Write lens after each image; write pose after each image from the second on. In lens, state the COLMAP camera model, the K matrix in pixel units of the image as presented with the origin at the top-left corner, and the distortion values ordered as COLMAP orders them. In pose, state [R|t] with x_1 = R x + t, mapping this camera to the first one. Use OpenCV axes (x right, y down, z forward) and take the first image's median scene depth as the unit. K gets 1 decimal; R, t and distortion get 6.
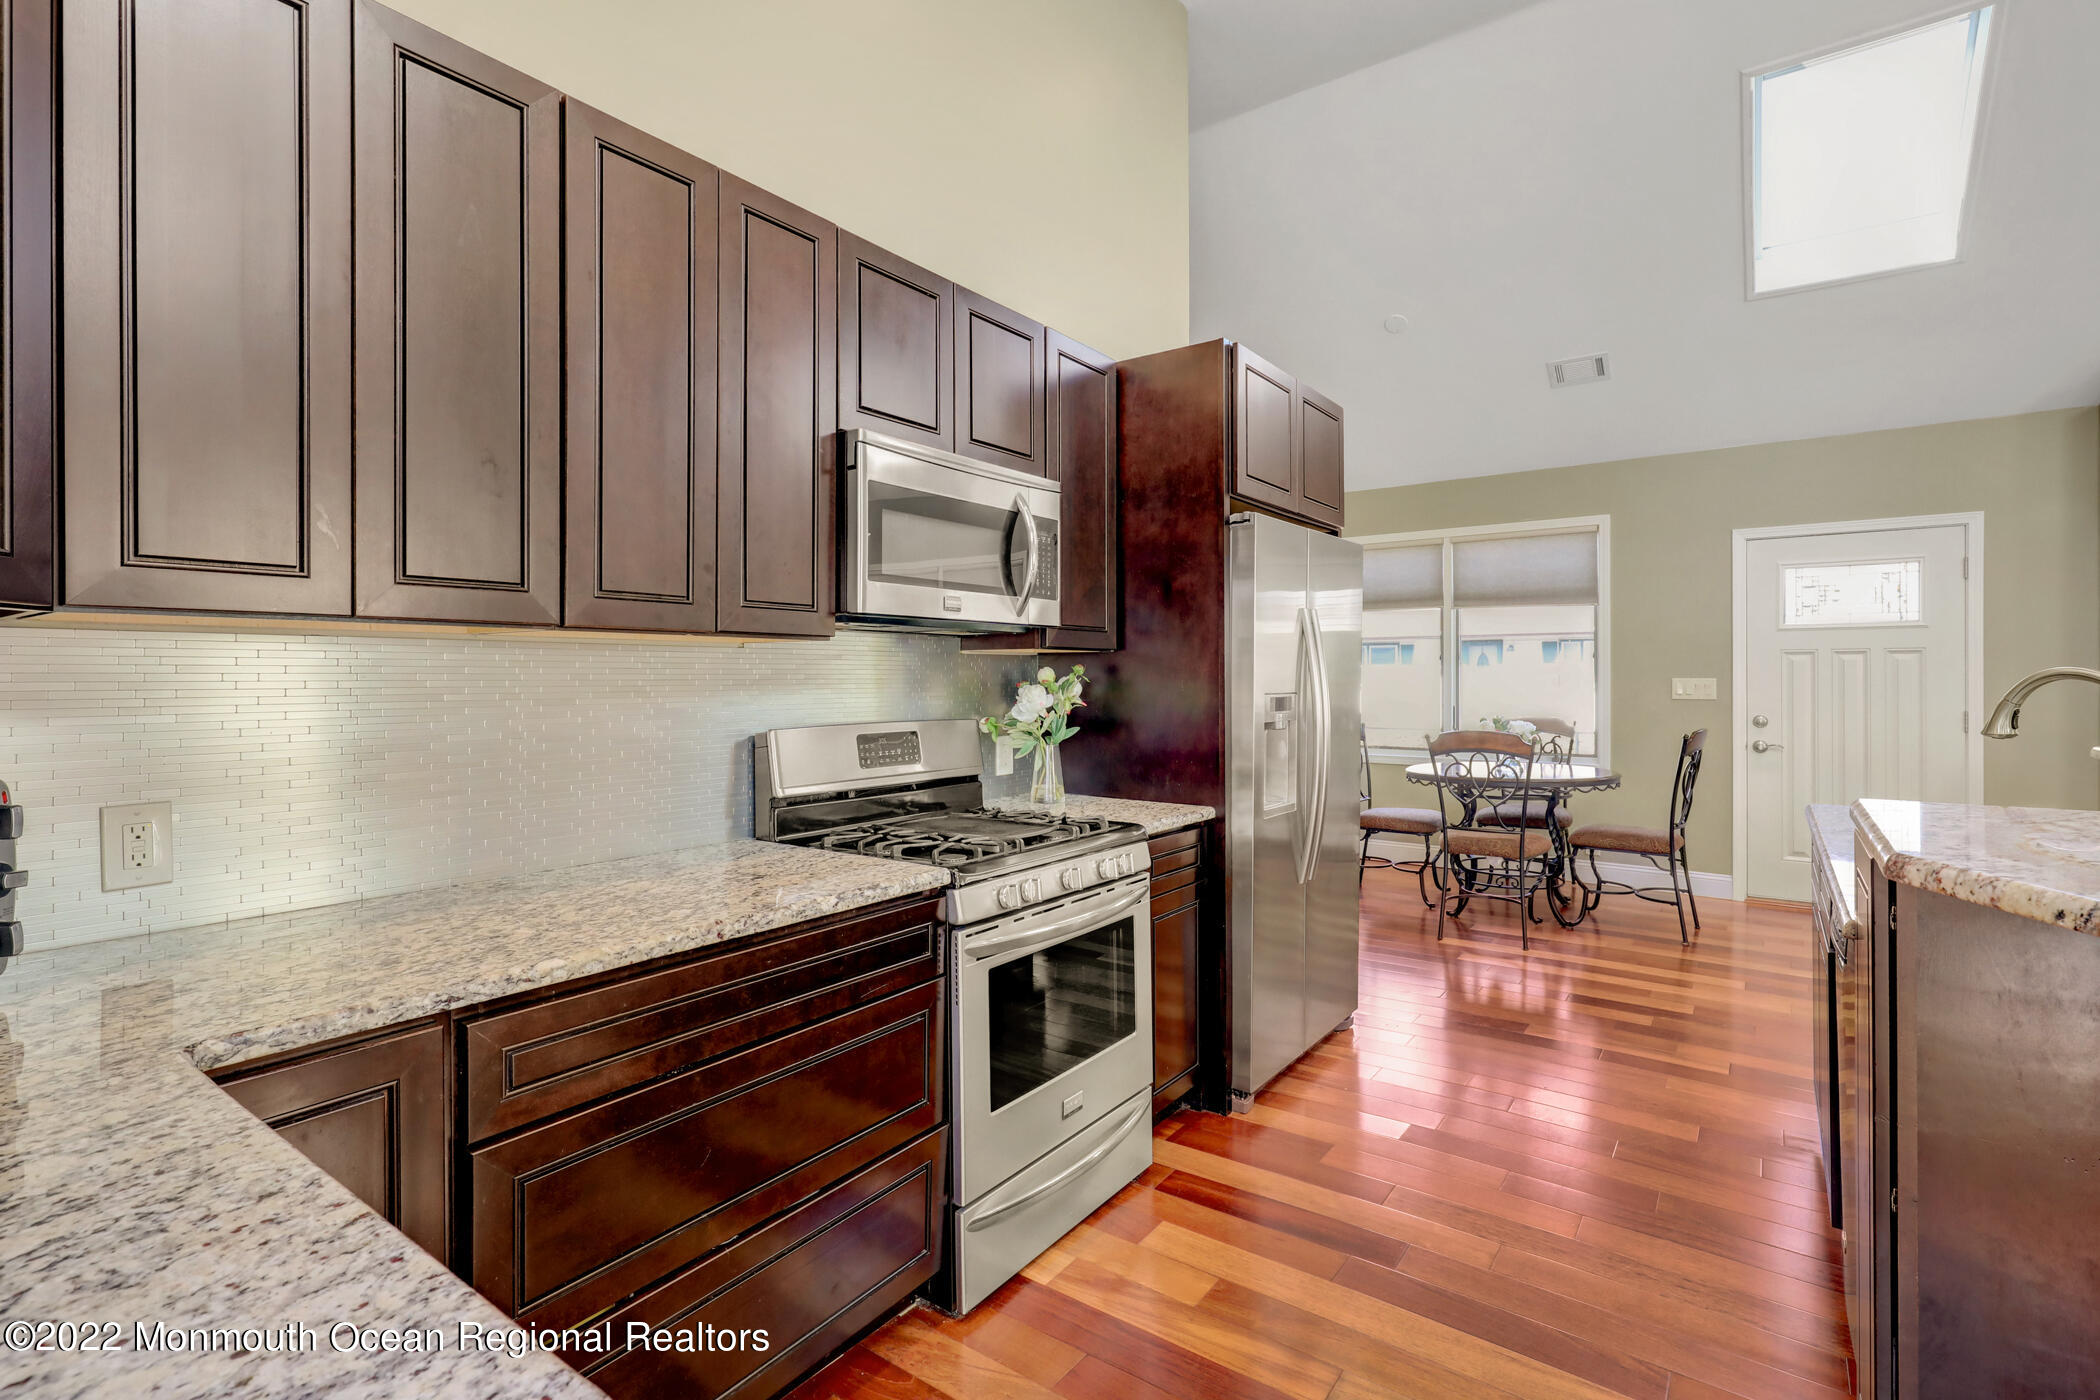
lens RADIAL K [[979.4, 0, 1048.3], [0, 979.4, 680.2], [0, 0, 1]] dist [0.000214, 0.000406]
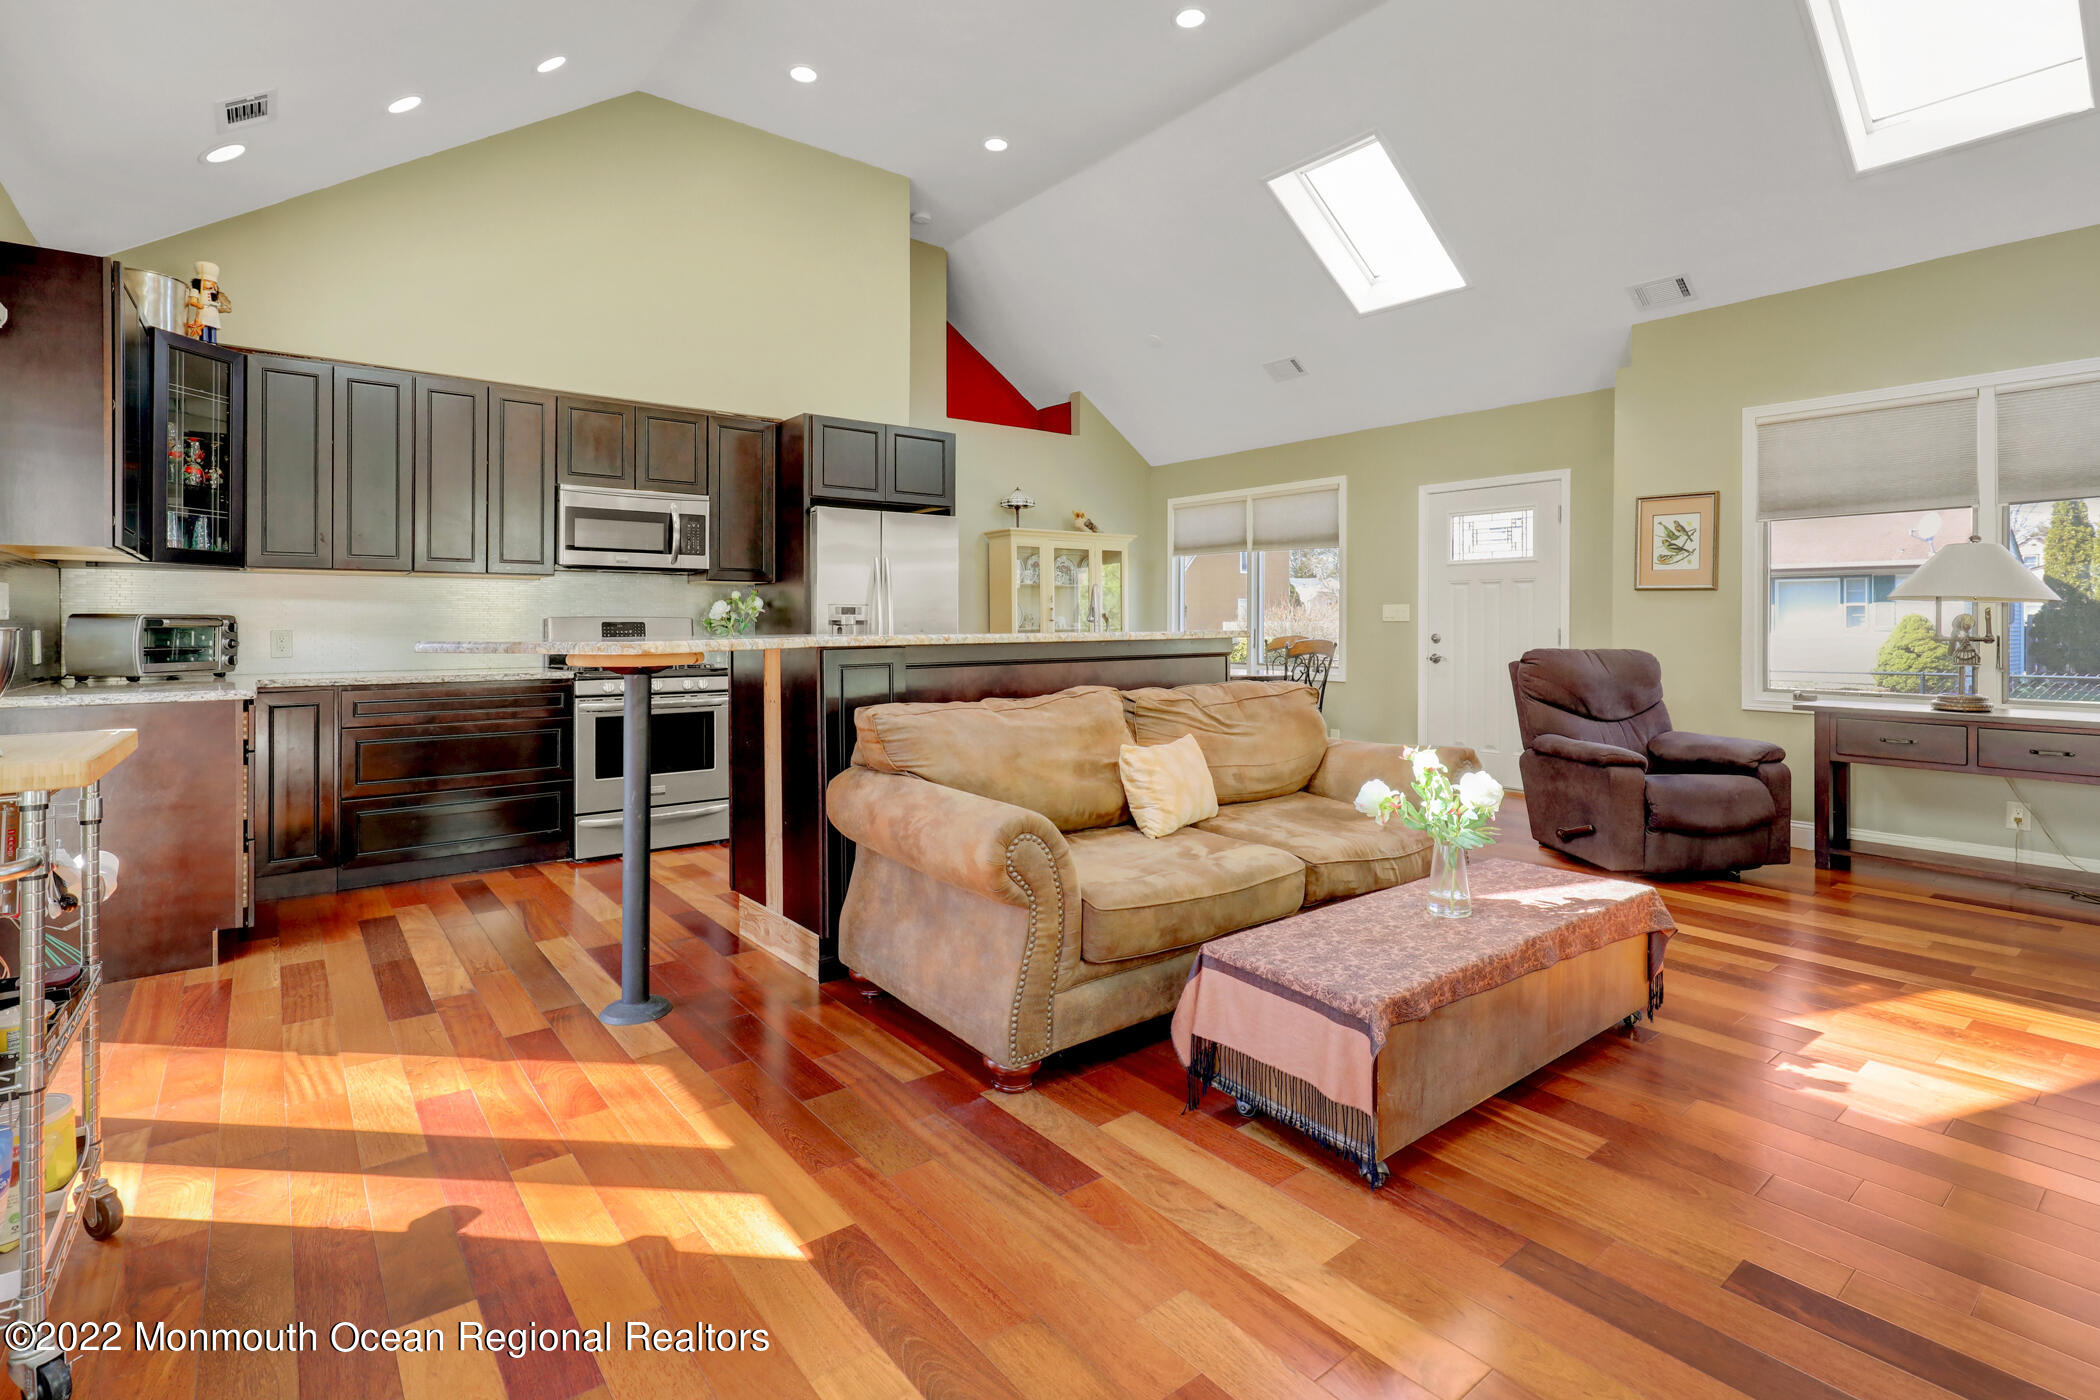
lens RADIAL K [[979.4, 0, 1039.1], [0, 979.4, 627.3], [0, 0, 1]] dist [0.000214, 0.000406]
pose [[0.963040, 0.002799, -0.269345, 0.593567], [-0.002516, 0.999996, 0.001396, 0.028575], [0.269348, -0.000666, 0.963043, -0.356765]]
